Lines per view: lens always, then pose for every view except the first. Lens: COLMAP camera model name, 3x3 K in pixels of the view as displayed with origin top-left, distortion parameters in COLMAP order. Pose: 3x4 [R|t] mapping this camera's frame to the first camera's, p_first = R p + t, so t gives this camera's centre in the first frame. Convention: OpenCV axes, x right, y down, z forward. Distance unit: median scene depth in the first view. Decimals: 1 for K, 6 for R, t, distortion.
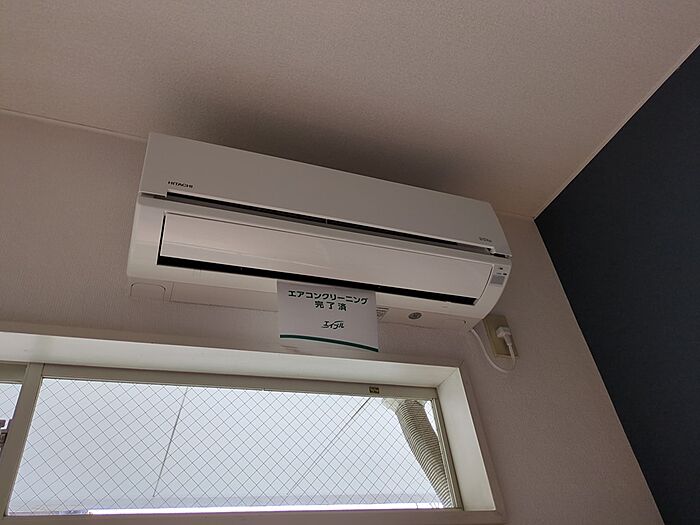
lens RADIAL K [[530.3, 0, 347.3], [0, 530.3, 264.3], [0, 0, 1]] dist [0.057242, -0.071838]
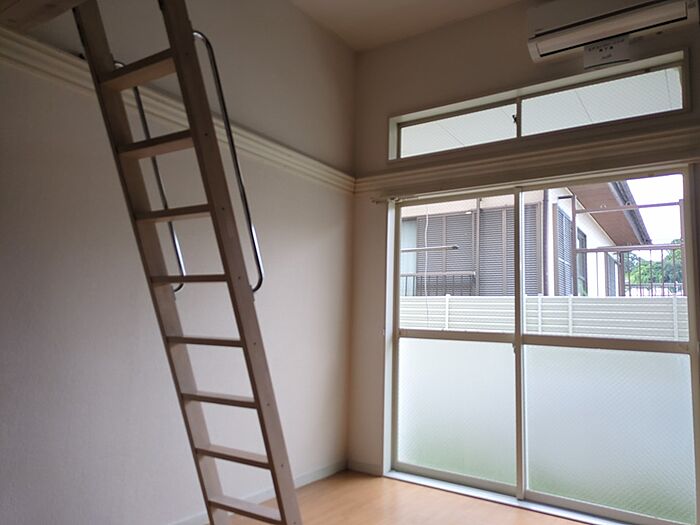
lens RADIAL K [[514.3, 0, 350.0], [0, 514.3, 262.5], [0, 0, 1]] dist [0.032541, -0.001069]
pose [[0.566345, 0.030619, -0.823599, 1.274113], [0.419129, 0.849739, 0.319803, -0.344727], [0.709637, -0.526313, 0.468413, -1.516836]]
